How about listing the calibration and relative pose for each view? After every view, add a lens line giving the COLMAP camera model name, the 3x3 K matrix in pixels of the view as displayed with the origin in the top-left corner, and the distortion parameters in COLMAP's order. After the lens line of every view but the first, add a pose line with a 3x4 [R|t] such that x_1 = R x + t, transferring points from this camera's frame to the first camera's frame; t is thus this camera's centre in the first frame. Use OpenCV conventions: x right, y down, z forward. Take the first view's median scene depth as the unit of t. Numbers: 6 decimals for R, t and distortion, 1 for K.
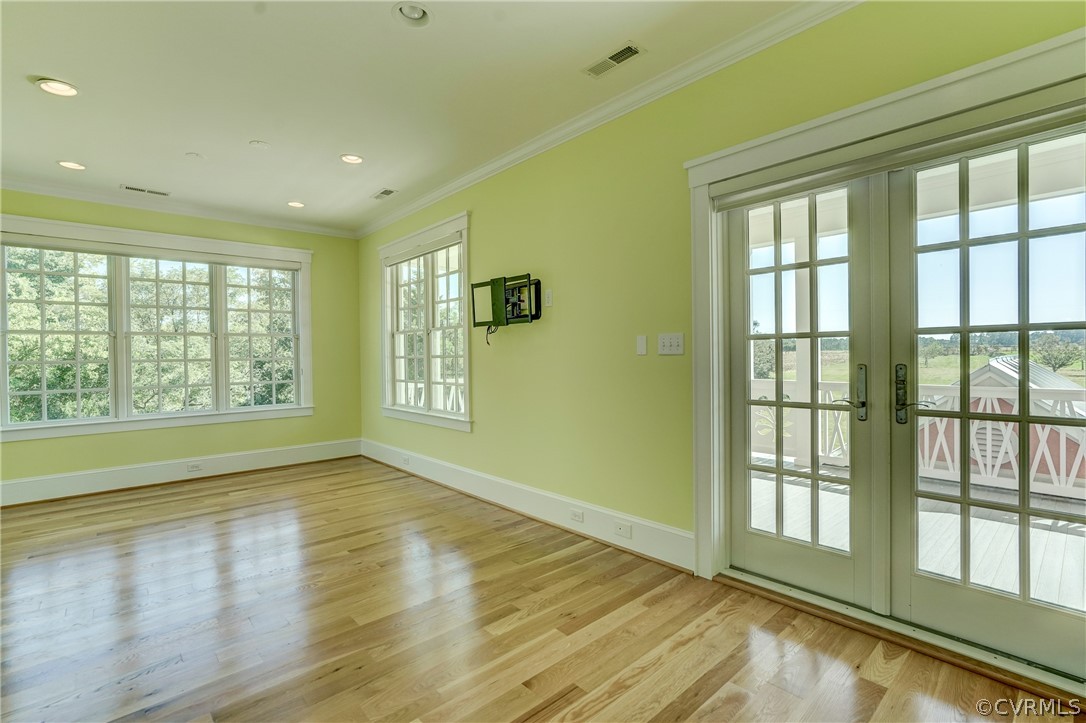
lens RADIAL K [[502.1, 0, 540.0], [0, 502.1, 360.7], [0, 0, 1]] dist [0.003385, -0.000142]
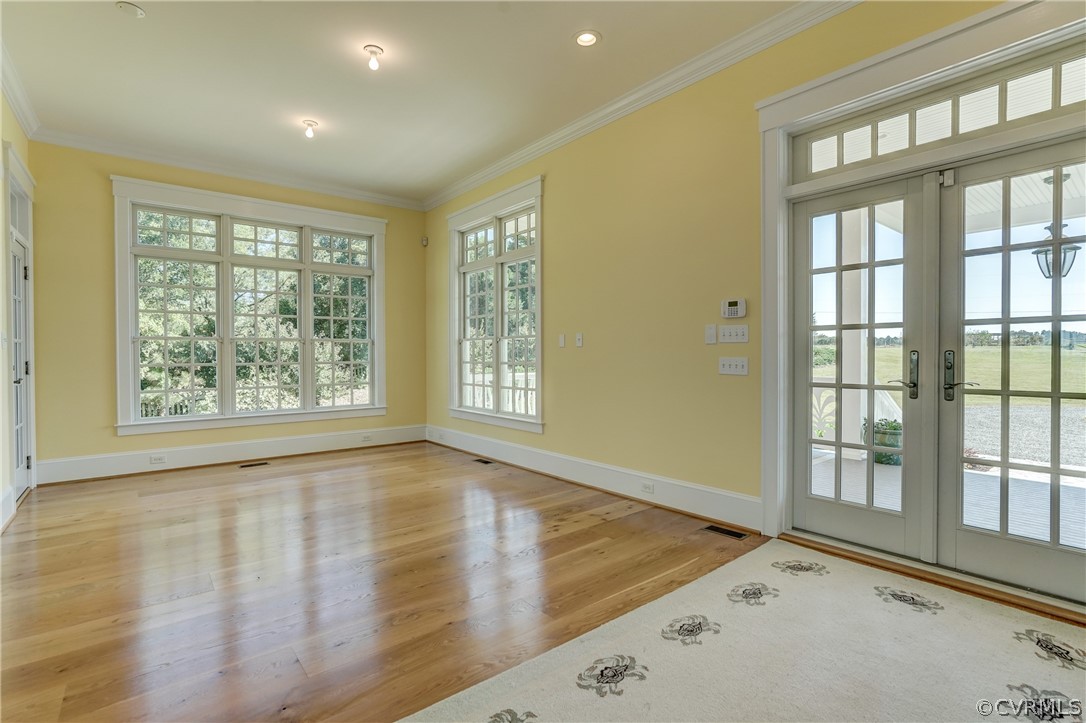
lens RADIAL K [[502.1, 0, 546.0], [0, 502.1, 359.5], [0, 0, 1]] dist [0.003385, -0.000142]
pose [[0.999152, 0.013566, -0.038881, -0.166988], [-0.013667, 0.999904, -0.002337, 0.040304], [0.038846, 0.002866, 0.999241, -0.198413]]
